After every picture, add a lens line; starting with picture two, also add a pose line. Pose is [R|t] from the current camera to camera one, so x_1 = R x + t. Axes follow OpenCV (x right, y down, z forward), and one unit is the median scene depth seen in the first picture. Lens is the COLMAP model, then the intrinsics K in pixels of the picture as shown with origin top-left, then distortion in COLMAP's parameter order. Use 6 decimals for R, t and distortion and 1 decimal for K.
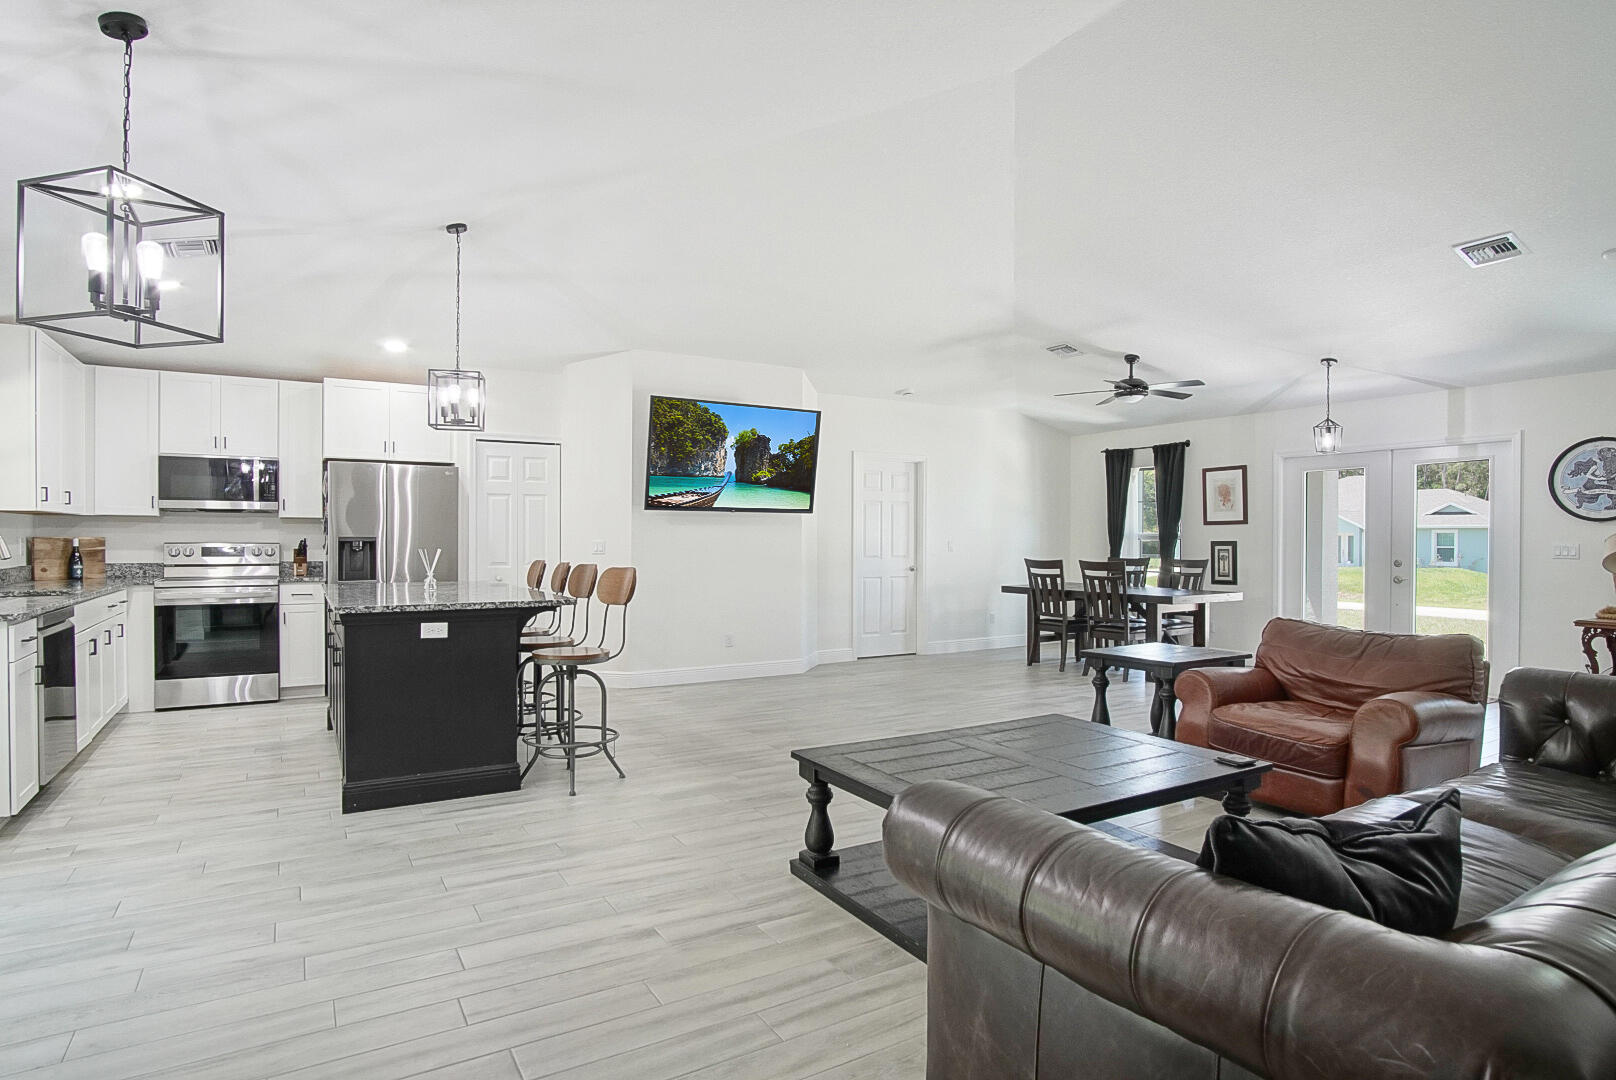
lens RADIAL K [[863.4, 0, 778.0], [0, 863.4, 551.0], [0, 0, 1]] dist [-0.016153, 0.001250]
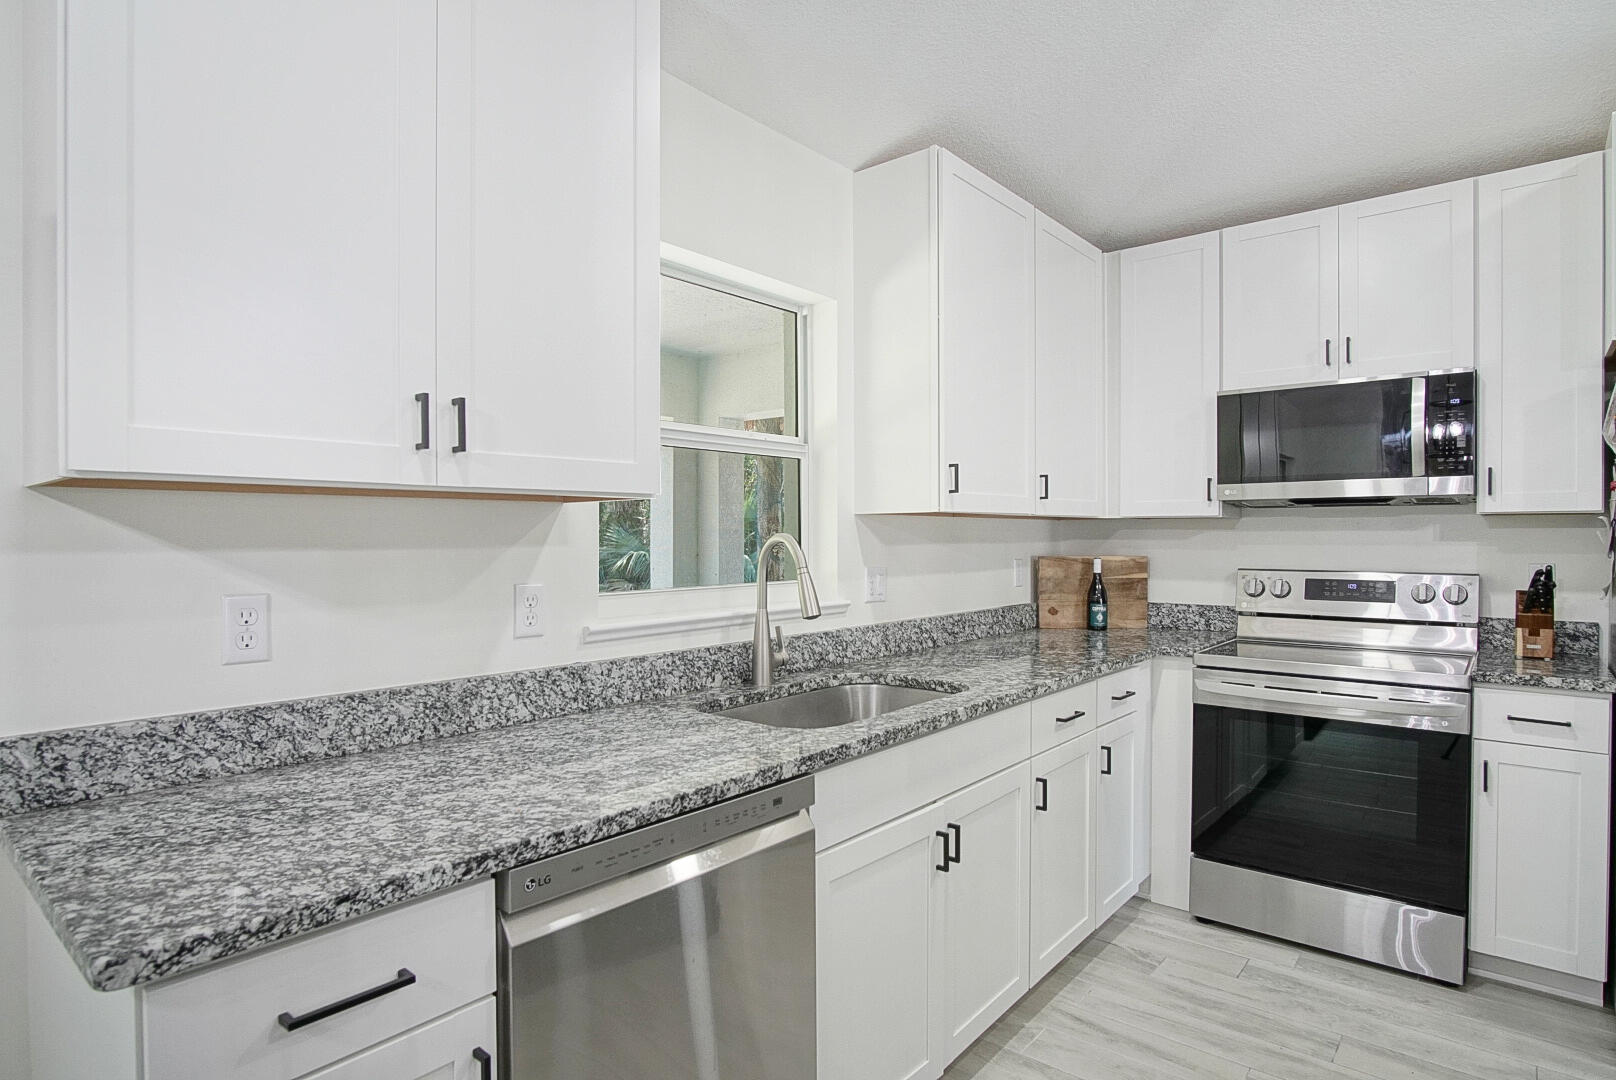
lens RADIAL K [[867.6, 0, 812.3], [0, 867.6, 538.7], [0, 0, 1]] dist [-0.041380, 0.011794]
pose [[0.352831, -0.000377, -0.935687, -0.320998], [-0.014276, 0.999881, -0.005786, -0.020702], [0.935578, 0.015400, 0.352784, 0.572729]]
